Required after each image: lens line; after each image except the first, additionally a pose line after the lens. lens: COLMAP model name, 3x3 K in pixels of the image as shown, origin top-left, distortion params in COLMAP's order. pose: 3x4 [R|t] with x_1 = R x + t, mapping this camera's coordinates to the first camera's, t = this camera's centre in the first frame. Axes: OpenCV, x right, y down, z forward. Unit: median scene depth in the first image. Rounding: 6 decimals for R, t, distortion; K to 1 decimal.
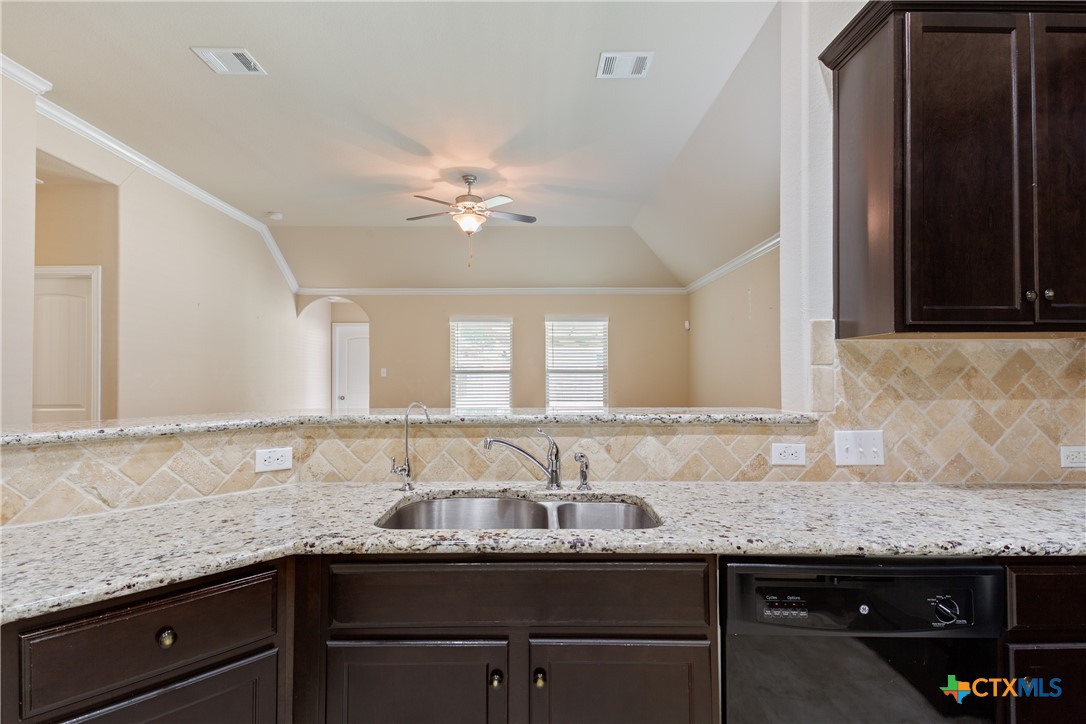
lens RADIAL K [[532.8, 0, 526.1], [0, 532.8, 366.5], [0, 0, 1]] dist [0.043513, -0.000691]
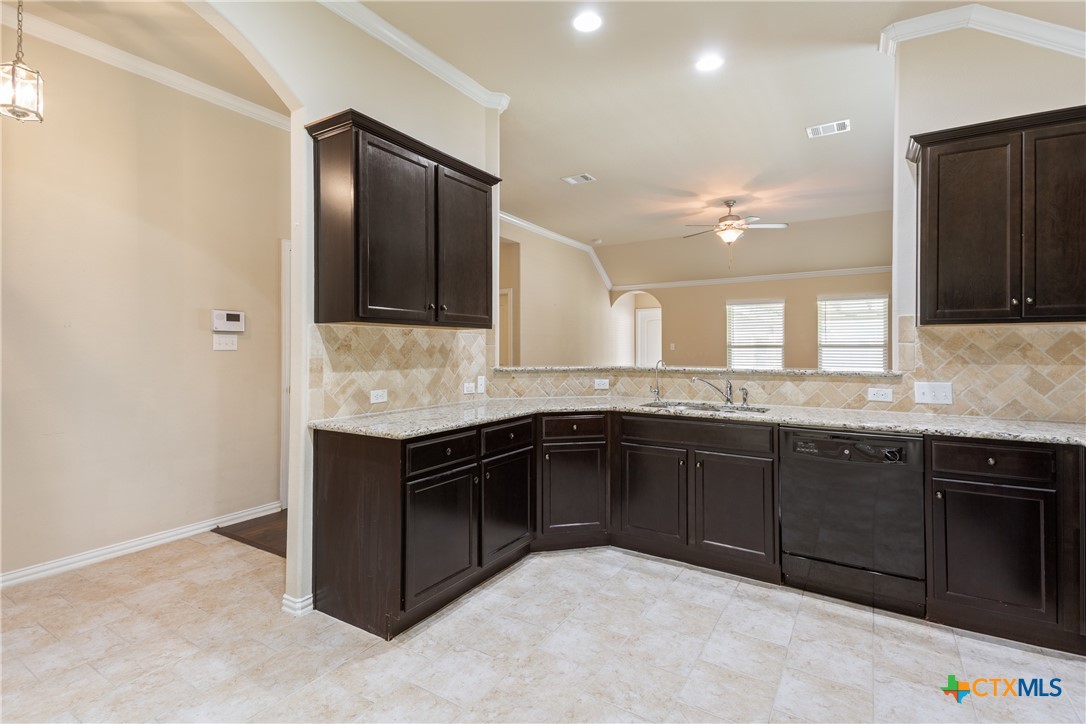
lens RADIAL K [[522.7, 0, 514.8], [0, 522.7, 346.7], [0, 0, 1]] dist [0.001224, -0.000603]
pose [[0.832910, 0.000554, -0.553408, 0.433827], [0.005441, 0.999943, 0.009190, -0.011214], [0.553381, -0.010665, 0.832860, -1.004799]]
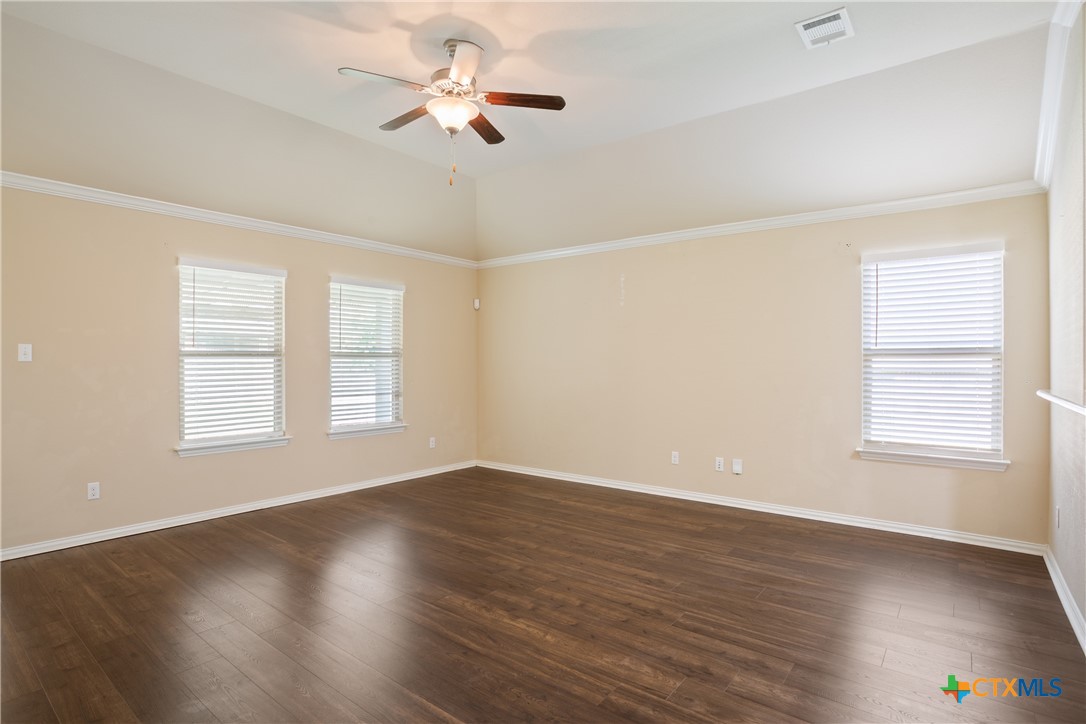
lens RADIAL K [[557.4, 0, 559.1], [0, 557.4, 354.4], [0, 0, 1]] dist [-0.034879, 0.000084]
pose [[0.607653, 0.011309, 0.794122, -1.333548], [-0.016936, 0.999856, -0.001279, 0.018158], [-0.794022, -0.012672, 0.607757, 1.251569]]
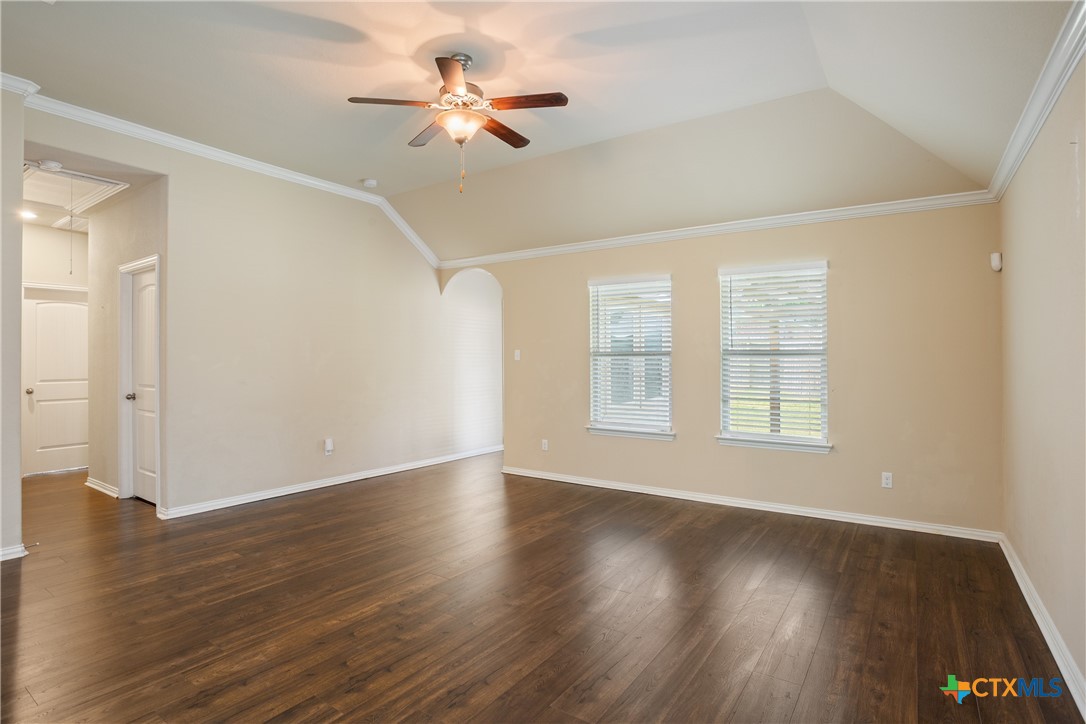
lens RADIAL K [[551.0, 0, 543.0], [0, 551.0, 362.0], [0, 0, 1]] dist [-0.078667, 0.025190]
pose [[0.814375, 0.004223, -0.580323, 0.916630], [0.007377, 0.999817, 0.017627, 0.024783], [0.580292, -0.018636, 0.814195, 1.289264]]
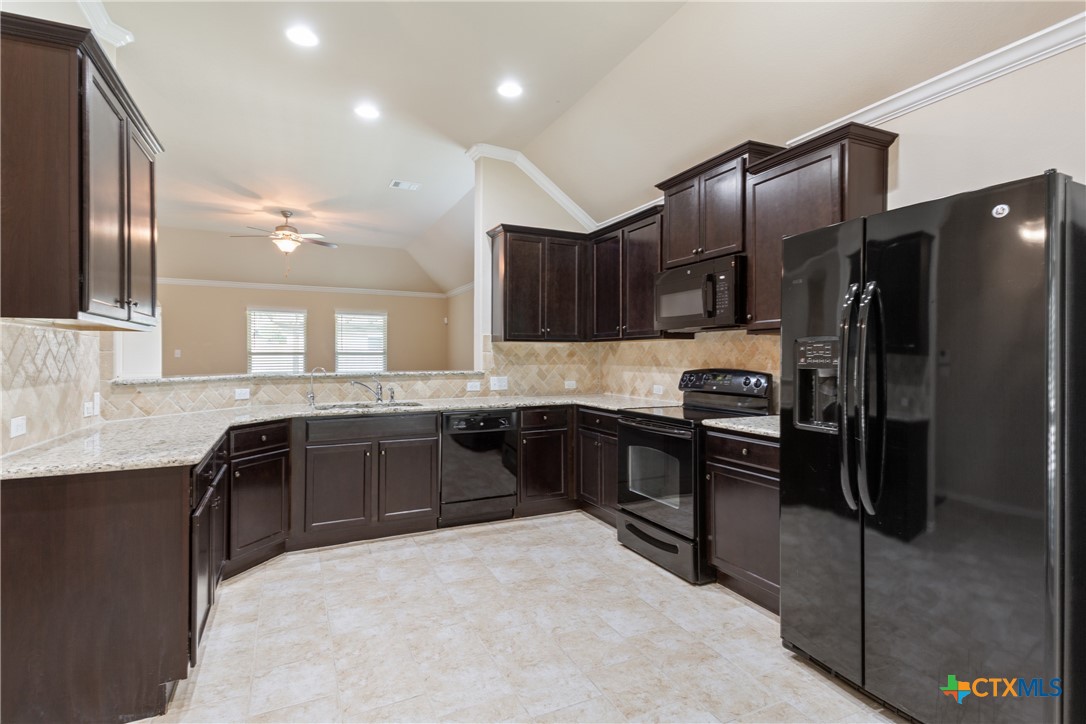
lens RADIAL K [[529.3, 0, 575.8], [0, 529.3, 356.0], [0, 0, 1]] dist [-0.000005, -0.000234]
pose [[0.869512, 0.002728, 0.493904, -0.331767], [-0.009611, 0.999889, 0.011397, -0.016717], [-0.493818, -0.014657, 0.869442, -1.411120]]
